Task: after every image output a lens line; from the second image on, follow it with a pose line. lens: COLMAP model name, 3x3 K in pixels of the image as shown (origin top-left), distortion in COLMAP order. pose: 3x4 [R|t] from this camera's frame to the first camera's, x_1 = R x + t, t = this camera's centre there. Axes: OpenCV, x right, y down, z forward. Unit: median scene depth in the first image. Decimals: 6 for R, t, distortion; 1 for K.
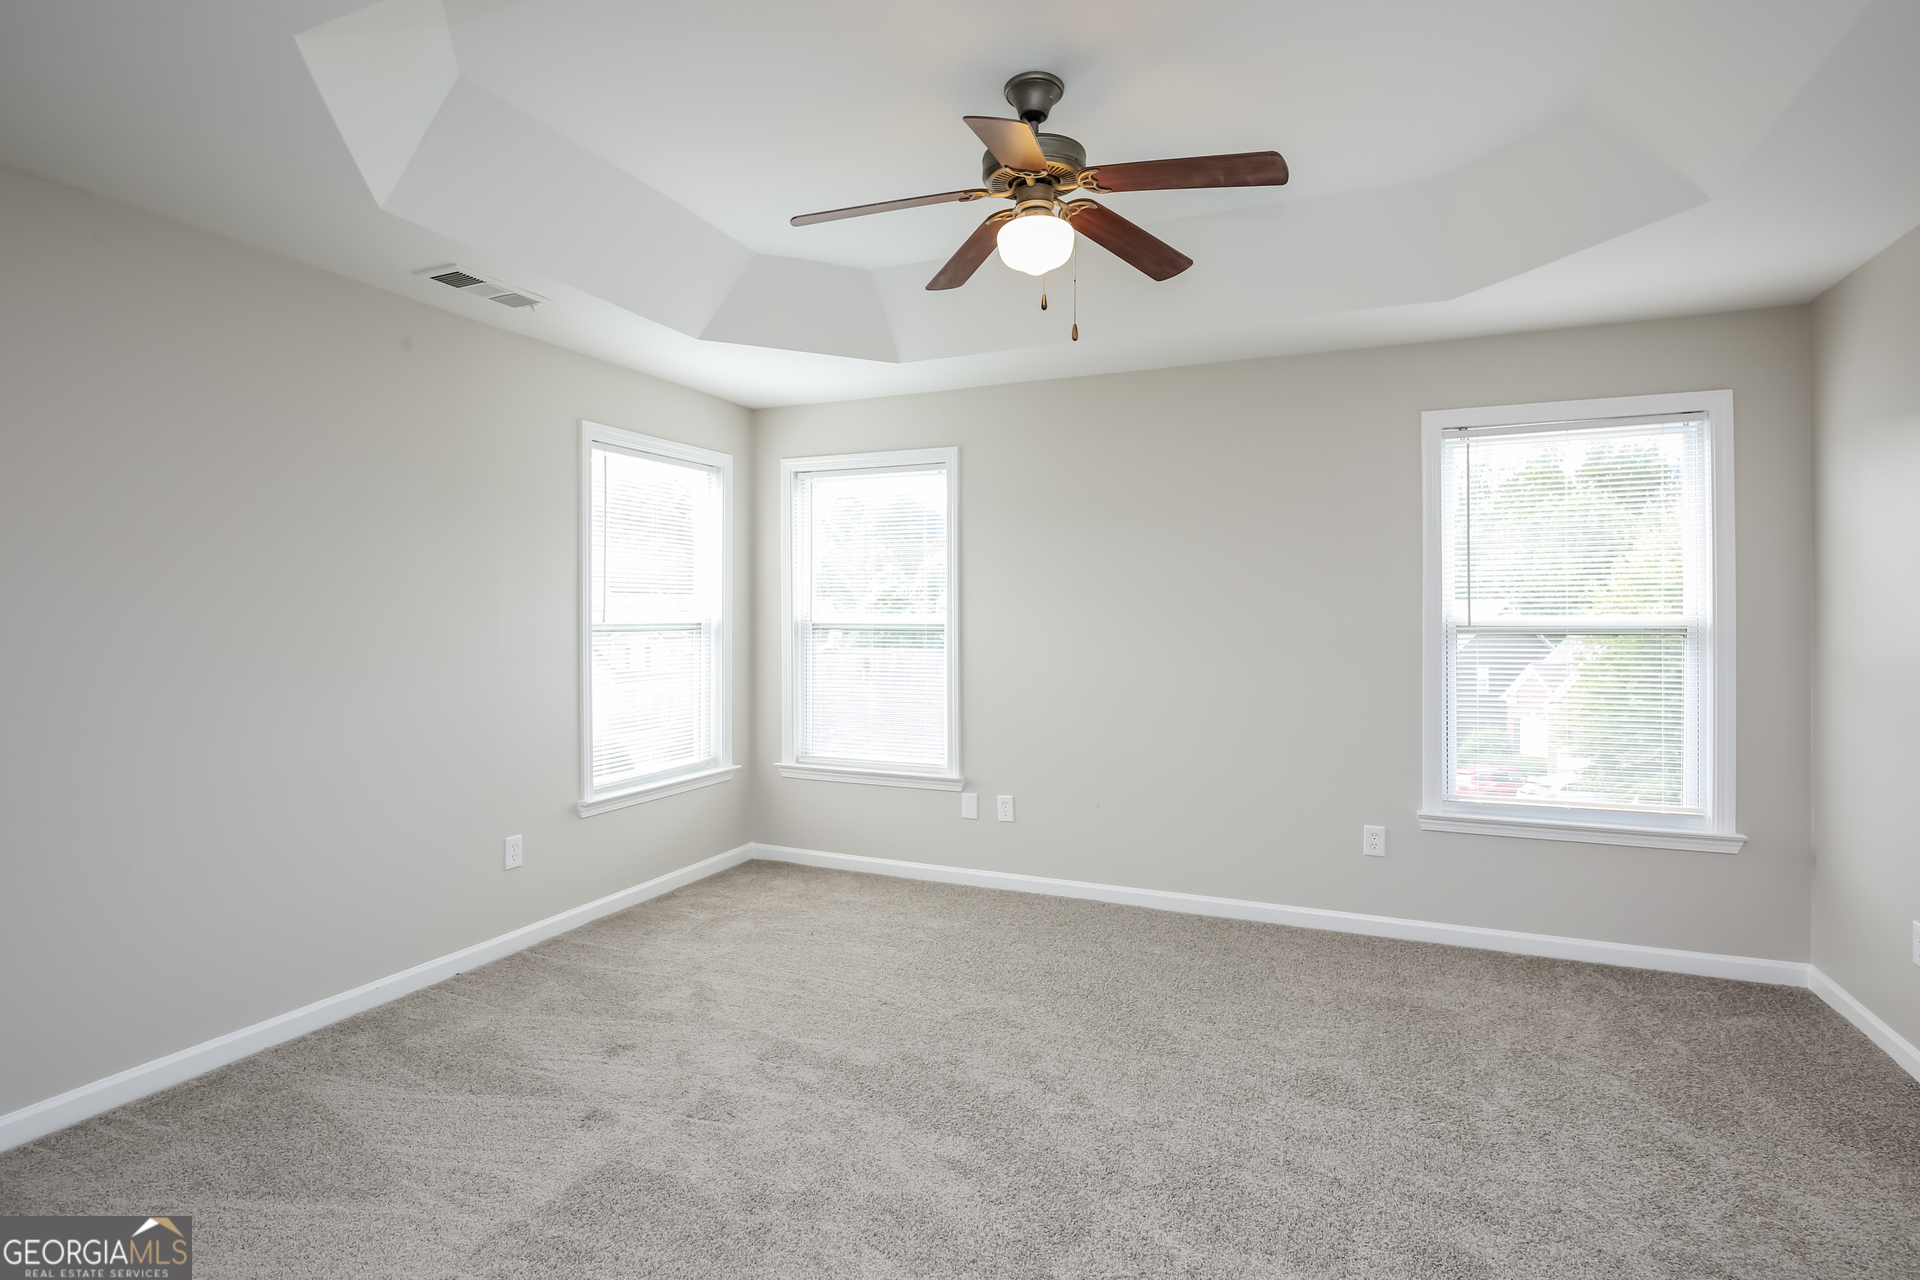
lens RADIAL K [[960.7, 0, 965.9], [0, 960.7, 610.8], [0, 0, 1]] dist [-0.002814, -0.000812]
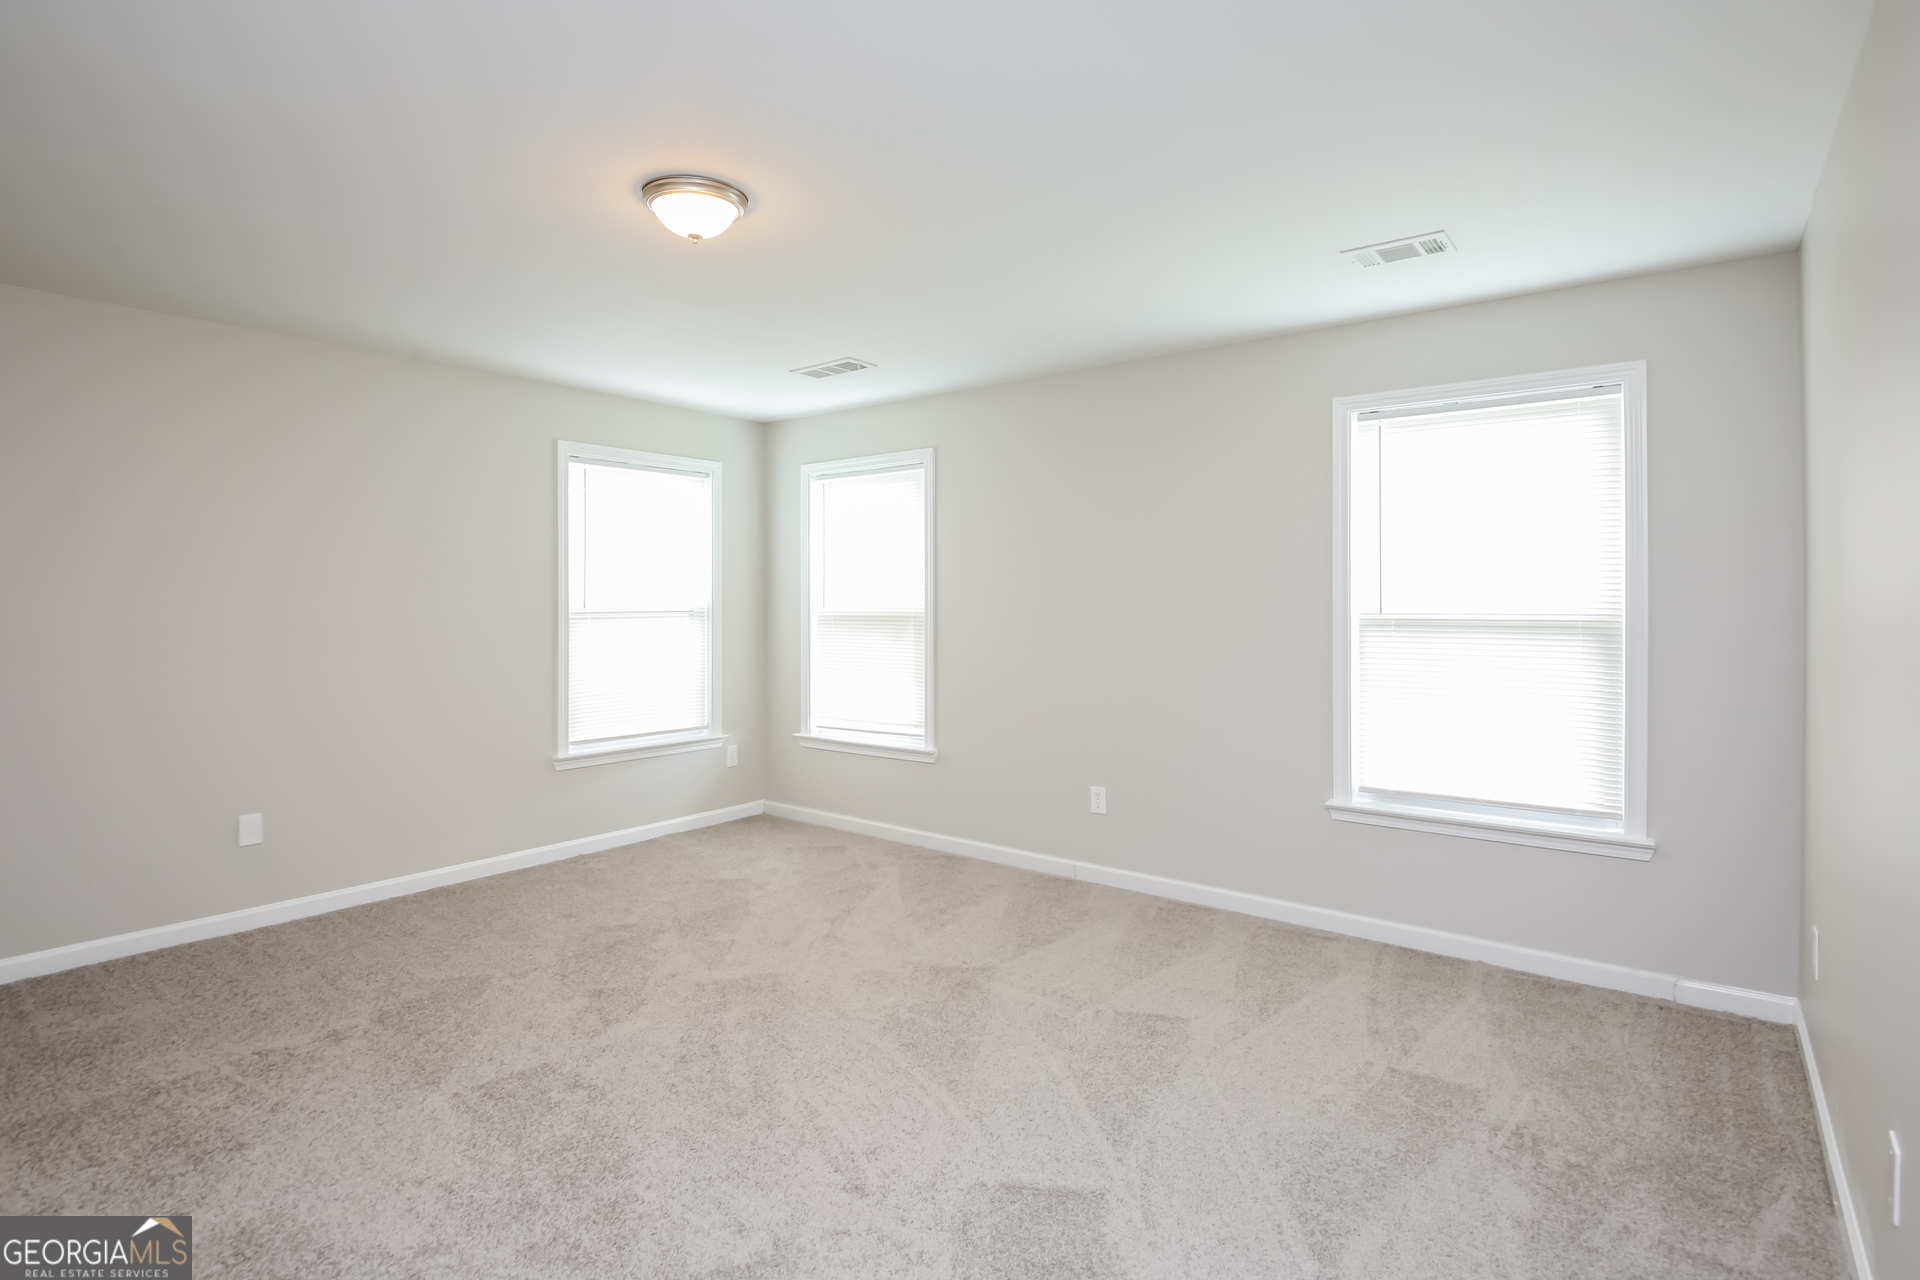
lens RADIAL K [[932.8, 0, 972.5], [0, 932.8, 631.7], [0, 0, 1]] dist [-0.000957, -0.000061]
pose [[0.972843, 0.010393, -0.231231, 0.337026], [-0.002971, 0.999470, 0.032424, 0.002532], [0.231445, -0.030856, 0.972359, -0.022516]]
